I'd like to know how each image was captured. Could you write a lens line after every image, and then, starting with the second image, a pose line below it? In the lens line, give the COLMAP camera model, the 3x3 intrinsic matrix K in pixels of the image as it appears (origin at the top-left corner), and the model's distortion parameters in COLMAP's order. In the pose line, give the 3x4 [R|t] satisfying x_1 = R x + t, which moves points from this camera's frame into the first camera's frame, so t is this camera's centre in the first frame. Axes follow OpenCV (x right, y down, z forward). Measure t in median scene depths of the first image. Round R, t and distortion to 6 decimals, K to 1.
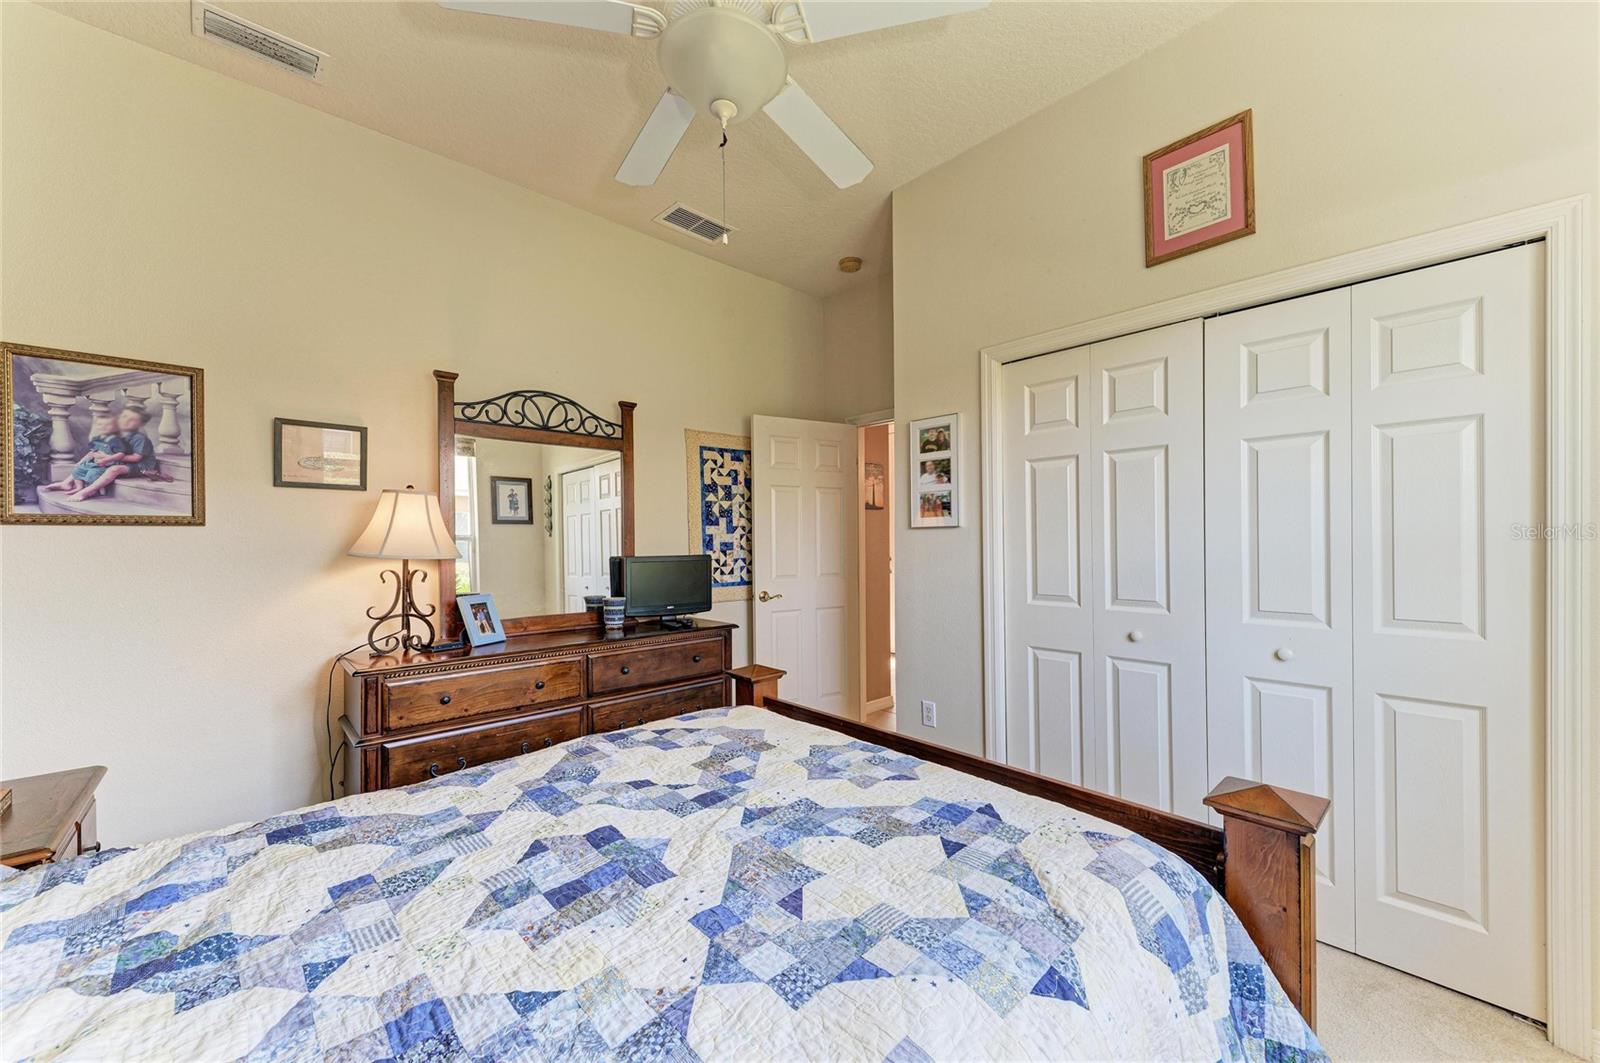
lens RADIAL K [[614.8, 0, 807.2], [0, 614.8, 542.9], [0, 0, 1]] dist [0.020404, -0.007273]
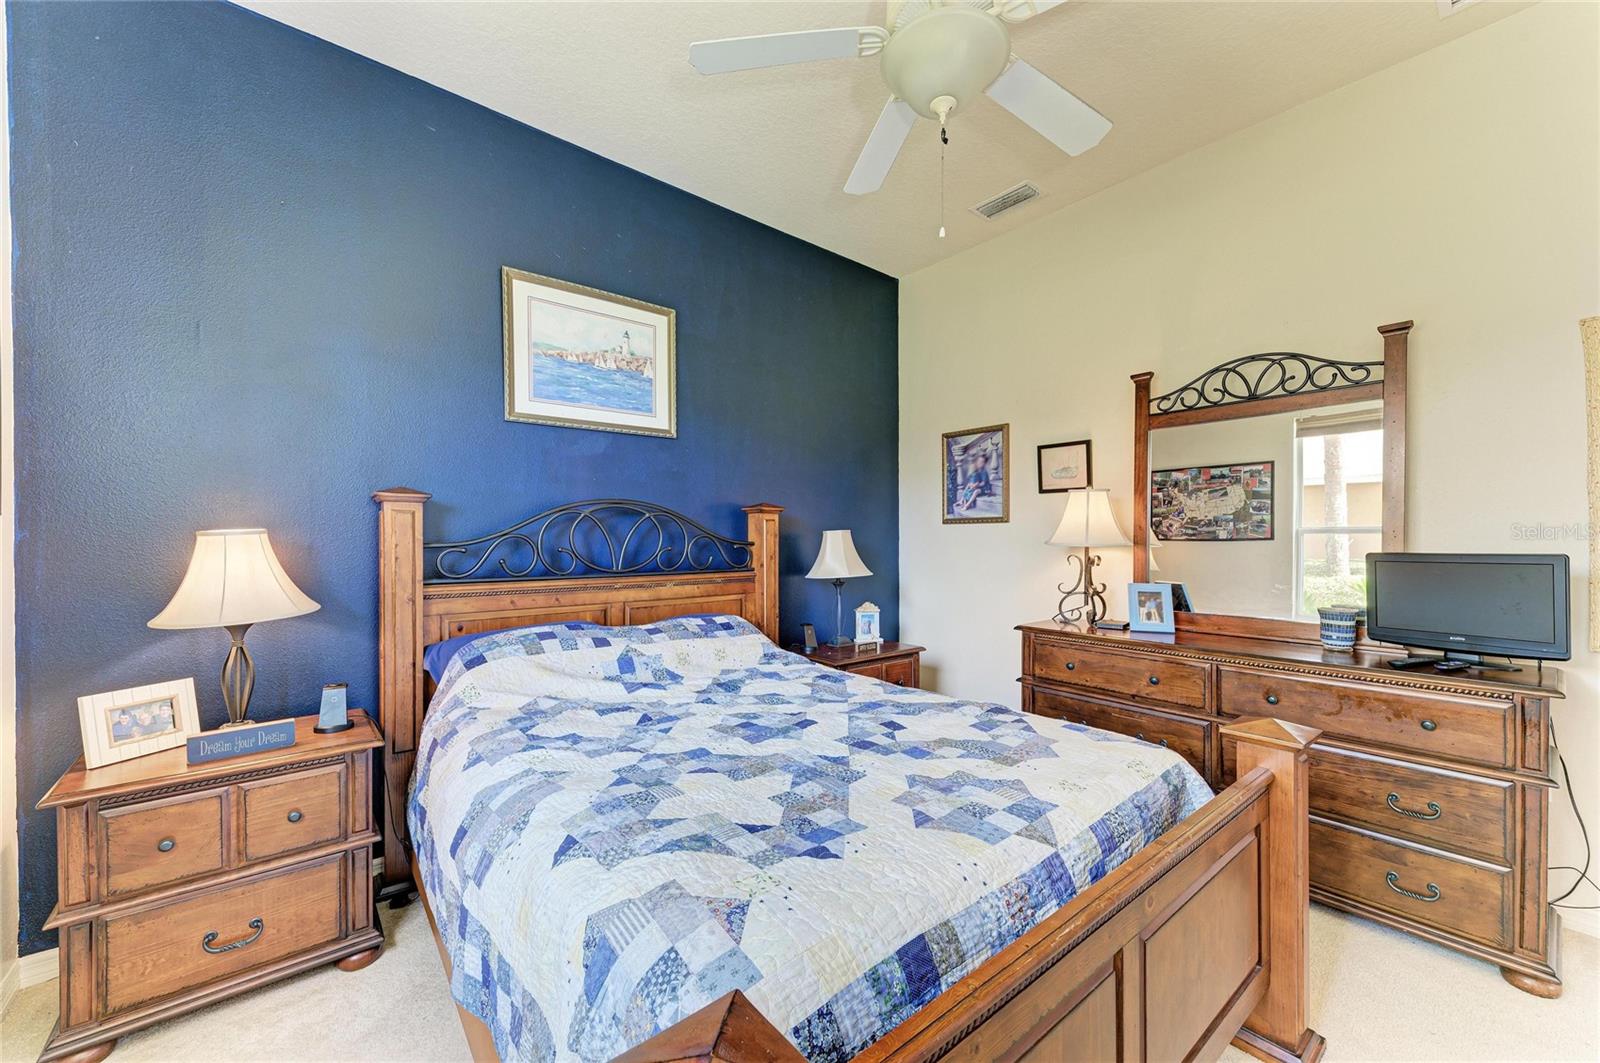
lens RADIAL K [[614.8, 0, 807.2], [0, 614.8, 542.9], [0, 0, 1]] dist [0.020404, -0.007273]
pose [[-0.059960, 0.013300, -0.998112, 0.693430], [-0.001639, 0.999909, 0.013423, 0.005188], [0.998199, 0.002441, -0.059933, 0.643136]]
